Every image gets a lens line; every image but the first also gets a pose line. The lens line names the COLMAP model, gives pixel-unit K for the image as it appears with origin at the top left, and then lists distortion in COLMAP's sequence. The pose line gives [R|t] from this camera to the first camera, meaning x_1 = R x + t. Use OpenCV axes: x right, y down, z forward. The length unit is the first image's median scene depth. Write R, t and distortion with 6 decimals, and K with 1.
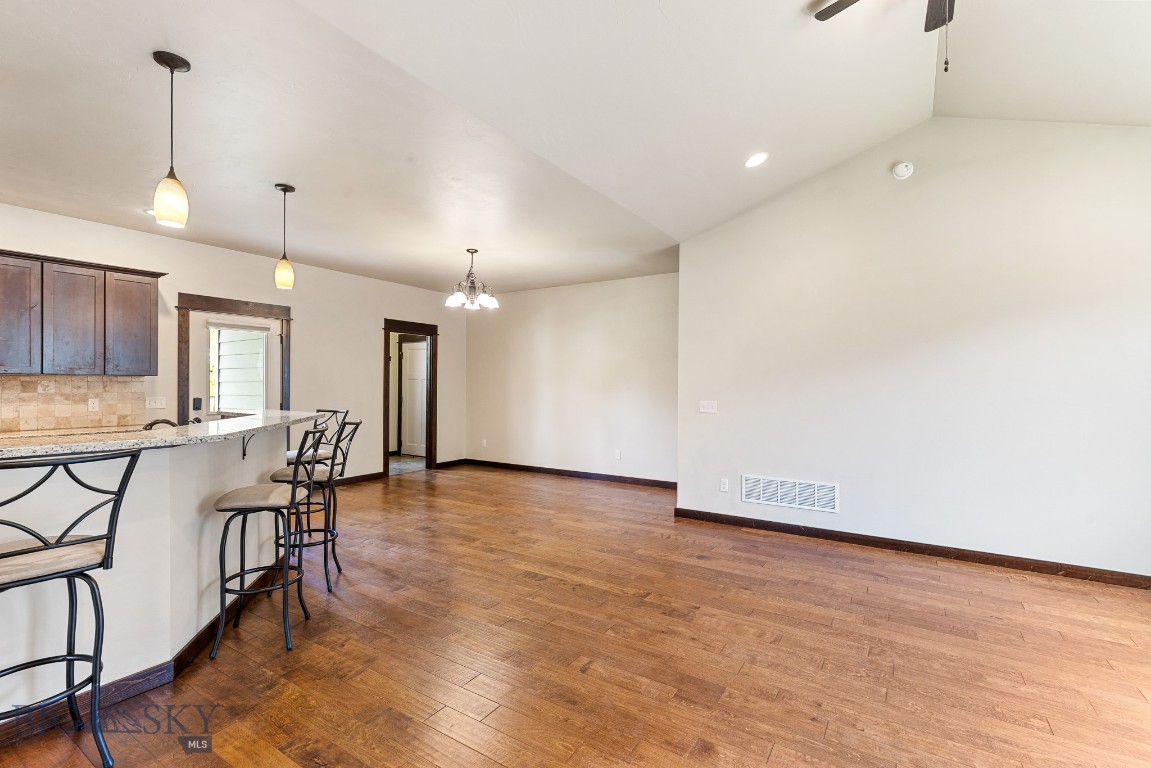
lens RADIAL K [[517.5, 0, 576.4], [0, 517.5, 385.1], [0, 0, 1]] dist [0.000457, -0.000035]
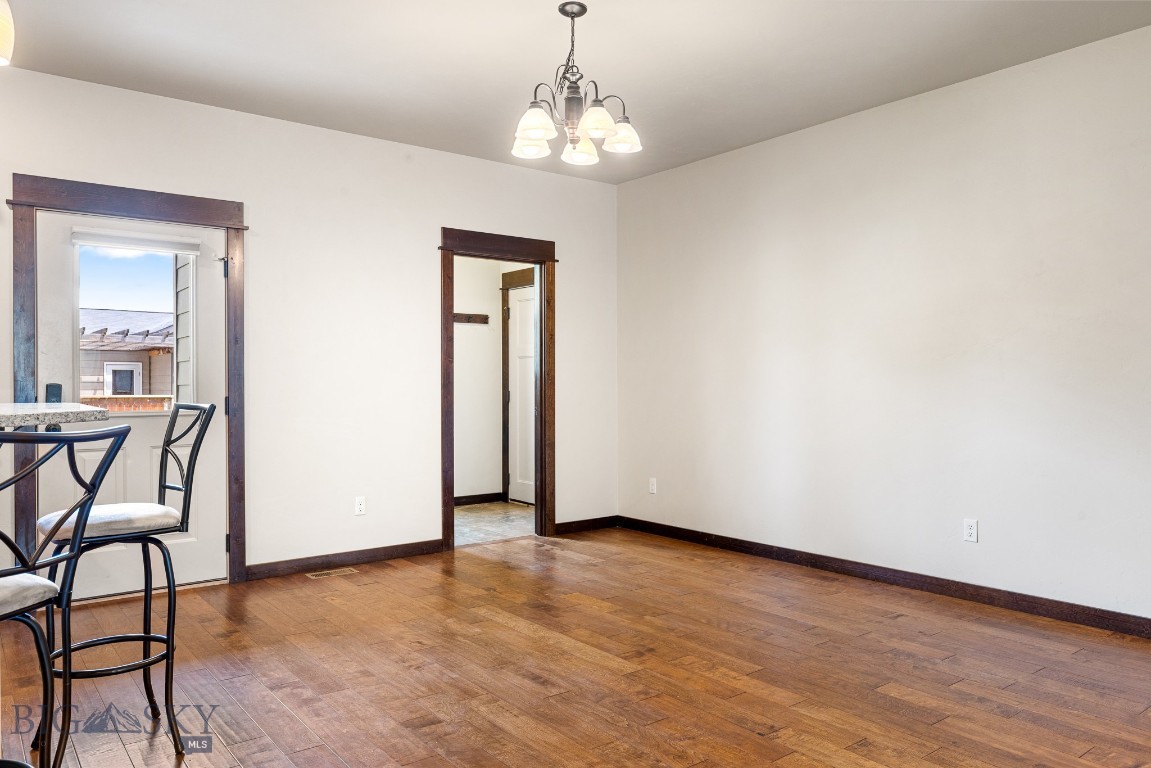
lens RADIAL K [[792.7, 0, 577.2], [0, 792.7, 383.2], [0, 0, 1]] dist [-0.003327, -0.002343]
pose [[0.941043, -0.008822, -0.338172, 0.004903], [0.008273, 0.999961, -0.003066, 0.027836], [0.338186, 0.000088, 0.941079, 0.406048]]
